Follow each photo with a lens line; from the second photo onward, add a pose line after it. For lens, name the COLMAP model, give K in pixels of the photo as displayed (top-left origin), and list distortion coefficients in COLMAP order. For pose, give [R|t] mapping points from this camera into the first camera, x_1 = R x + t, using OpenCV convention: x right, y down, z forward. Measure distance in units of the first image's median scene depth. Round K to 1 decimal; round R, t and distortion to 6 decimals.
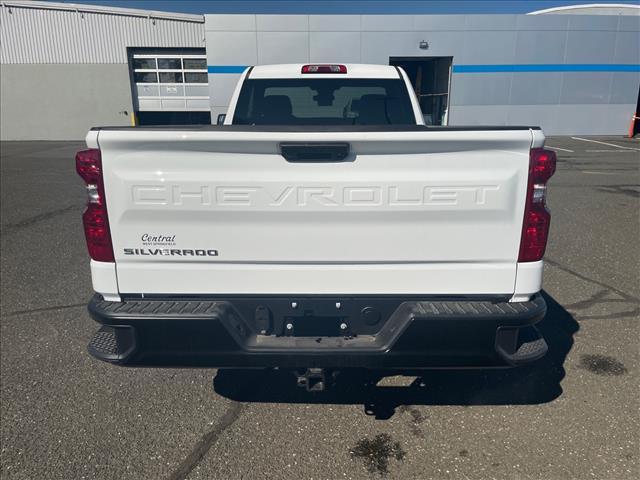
lens RADIAL K [[484.7, 0, 326.8], [0, 484.7, 242.2], [0, 0, 1]] dist [0.085795, -0.111346]
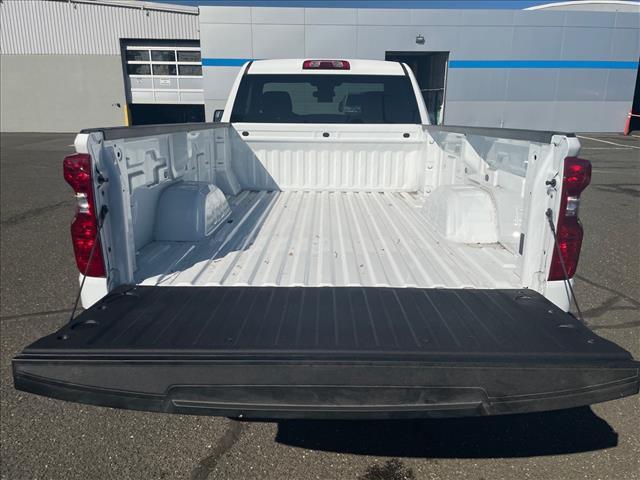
lens RADIAL K [[484.0, 0, 324.5], [0, 484.0, 239.1], [0, 0, 1]] dist [0.085958, -0.110559]
pose [[0.999924, 0.007110, 0.010039, -0.017495], [-0.007177, 0.999952, 0.006636, -0.019200], [-0.009992, -0.006707, 0.999928, 0.041747]]
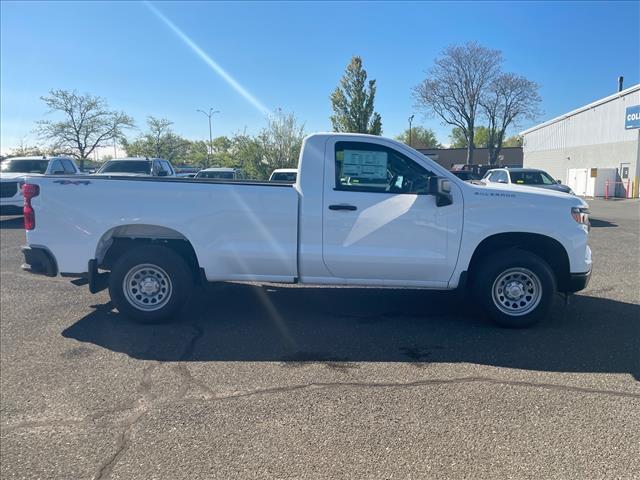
lens RADIAL K [[484.1, 0, 318.6], [0, 484.1, 232.3], [0, 0, 1]] dist [0.089646, -0.110239]
pose [[-0.015976, 0.120527, -0.992581, 1.394953], [-0.262360, 0.957419, 0.120480, -0.306056], [0.964838, 0.262339, 0.016326, 1.149218]]
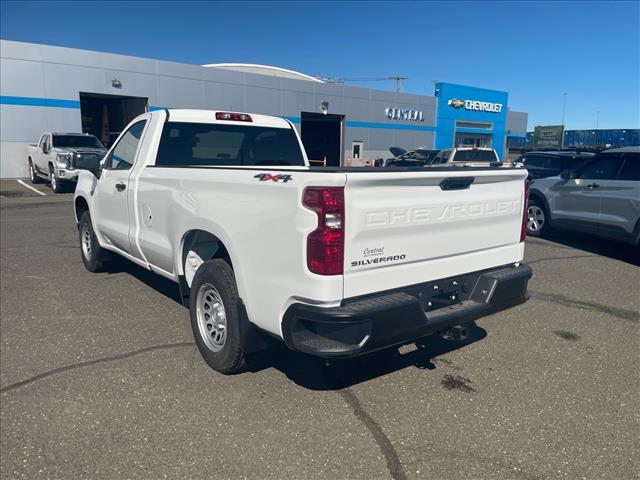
lens RADIAL K [[484.7, 0, 326.8], [0, 484.7, 242.2], [0, 0, 1]] dist [0.085795, -0.111346]
pose [[0.785918, -0.096862, 0.610697, -0.595472], [0.143000, 0.989351, -0.027109, -0.006352], [-0.601568, 0.108636, 0.791400, 0.009293]]
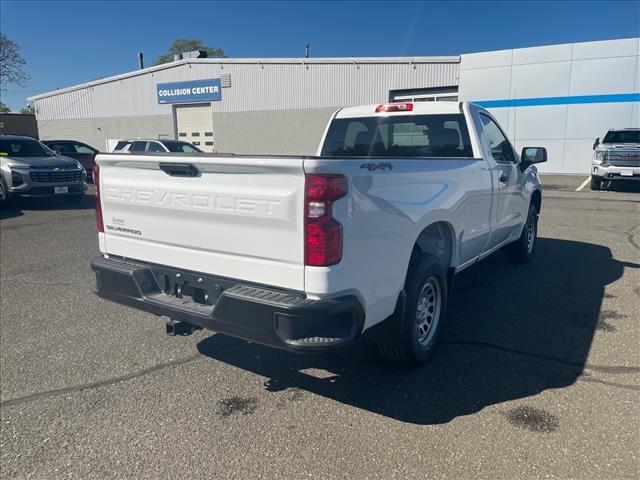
lens RADIAL K [[484.1, 0, 318.6], [0, 484.1, 232.3], [0, 0, 1]] dist [0.089646, -0.110239]
pose [[0.839956, 0.097025, -0.533910, 0.510949], [-0.142097, 0.988881, -0.043846, 0.003759], [0.523720, 0.112695, 0.844404, -0.007655]]
